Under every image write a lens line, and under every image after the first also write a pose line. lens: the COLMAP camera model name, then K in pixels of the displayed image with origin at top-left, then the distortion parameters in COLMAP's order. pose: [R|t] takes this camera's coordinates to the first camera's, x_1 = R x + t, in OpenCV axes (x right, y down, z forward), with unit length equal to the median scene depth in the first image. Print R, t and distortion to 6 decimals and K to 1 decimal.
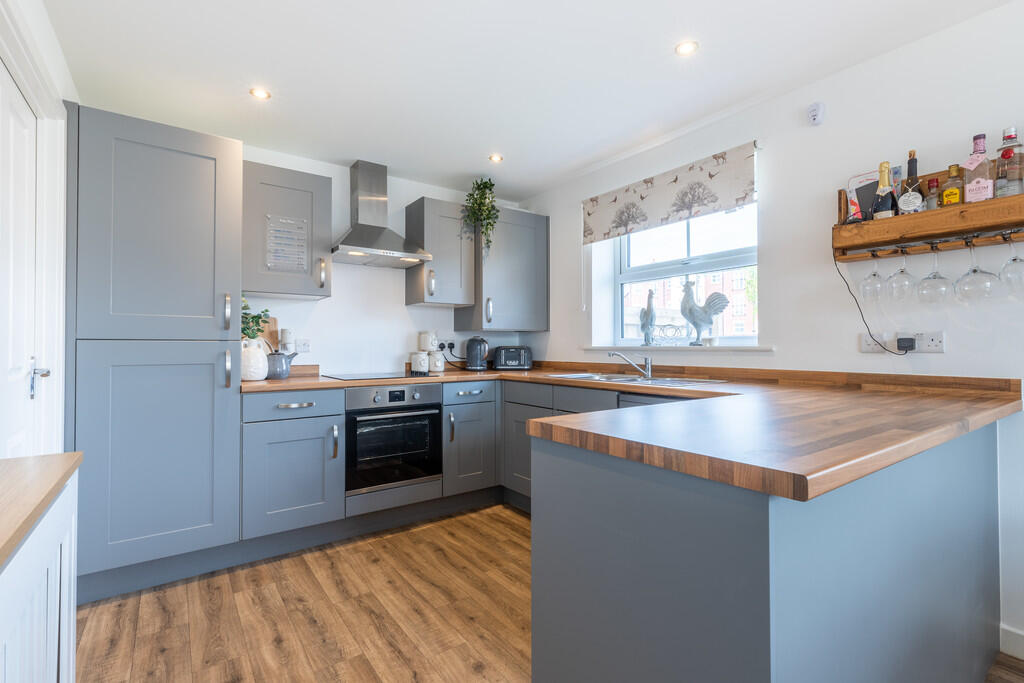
lens RADIAL K [[481.2, 0, 512.0], [0, 481.2, 341.5], [0, 0, 1]] dist [0.013701, -0.000609]
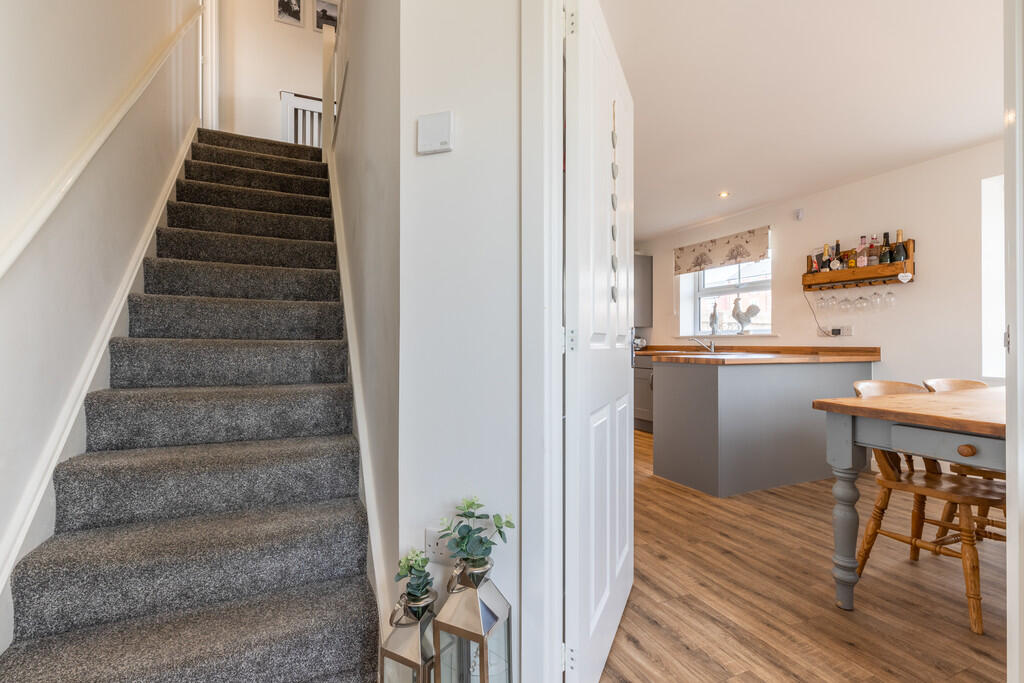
lens RADIAL K [[459.9, 0, 501.0], [0, 459.9, 341.8], [0, 0, 1]] dist [-0.004642, -0.000127]
pose [[0.975149, 0.002212, -0.221540, -0.106929], [-0.000426, 0.999967, 0.008111, 0.022637], [0.221550, -0.007815, 0.975118, -0.862035]]
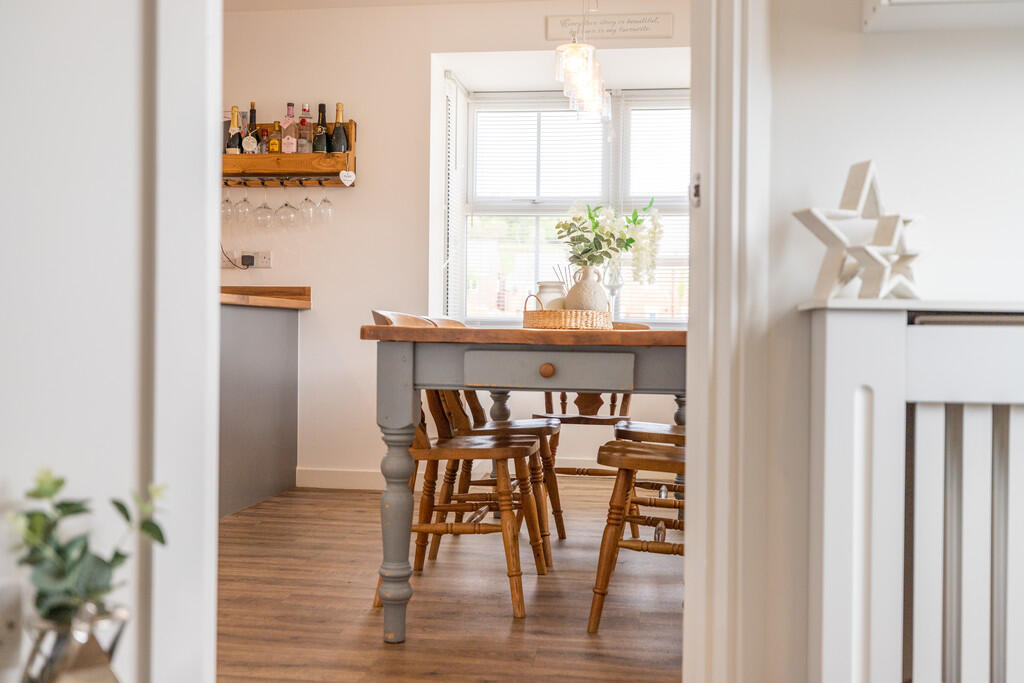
lens RADIAL K [[989.3, 0, 512.0], [0, 989.3, 341.5], [0, 0, 1]] dist [0.006351, 0.001741]
pose [[0.697607, 0.001255, 0.716479, -0.347296], [-0.020839, 0.999611, 0.018540, 0.102996], [-0.716177, -0.027864, 0.697362, -0.837148]]
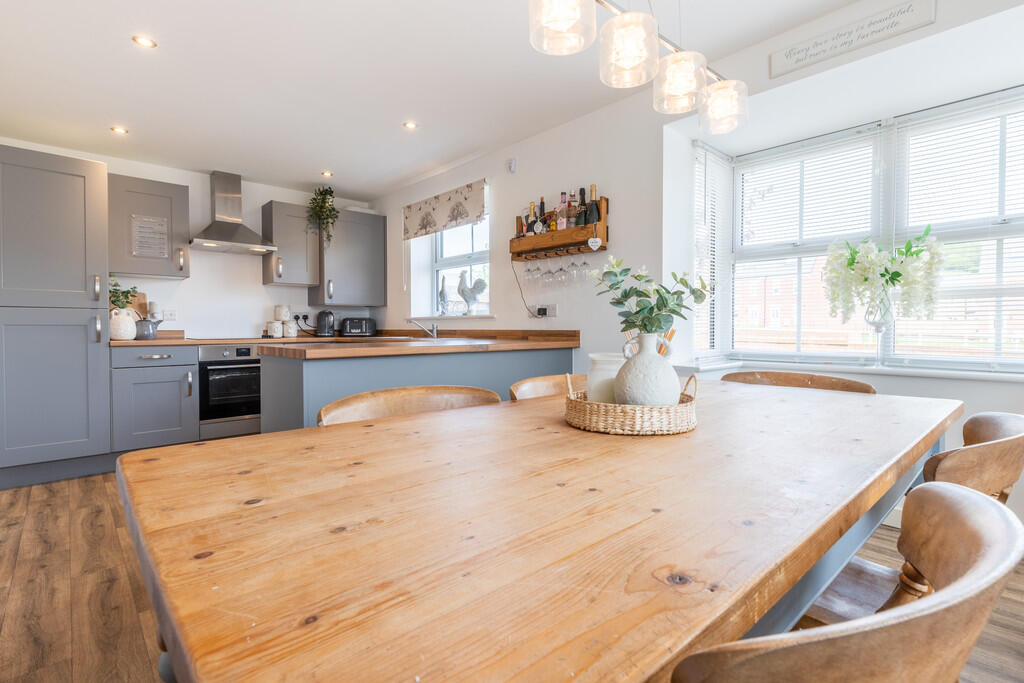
lens RADIAL K [[489.5, 0, 523.6], [0, 489.5, 336.2], [0, 0, 1]] dist [0.010513, -0.001245]
pose [[0.991415, -0.001906, 0.130741, 0.367474], [-0.001689, 0.999624, 0.027382, 0.030266], [-0.130744, -0.027367, 0.991038, -0.471317]]
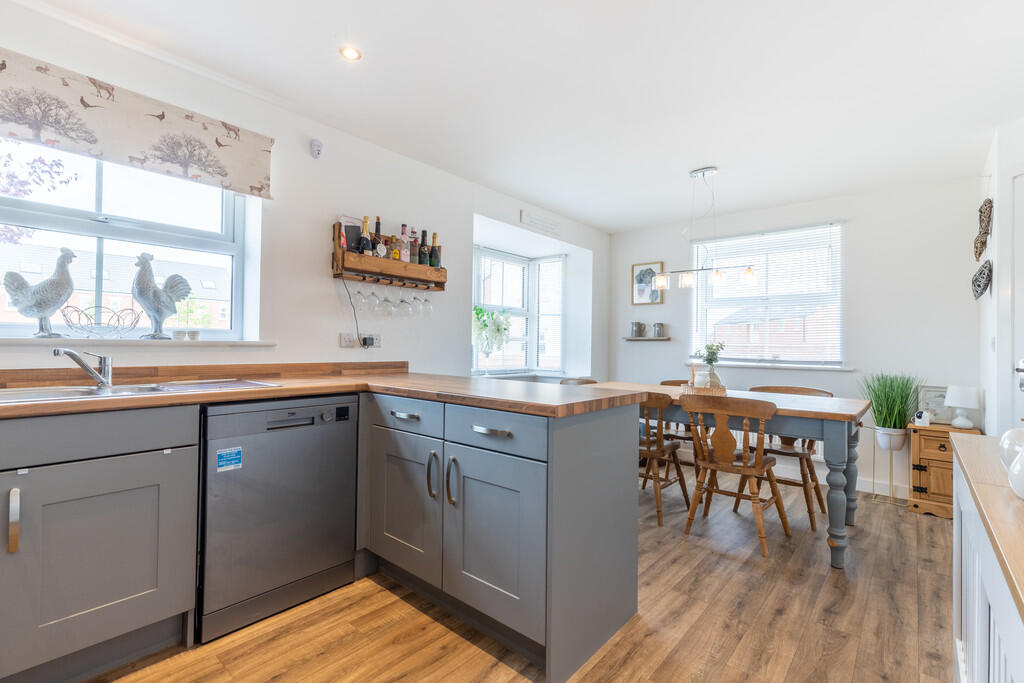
lens RADIAL K [[459.9, 0, 501.0], [0, 459.9, 341.8], [0, 0, 1]] dist [-0.004642, -0.000127]
pose [[-0.218255, 0.005064, 0.975879, -0.466782], [-0.025373, 0.999619, -0.010862, 0.007363], [-0.975562, -0.027132, -0.218043, 0.635624]]
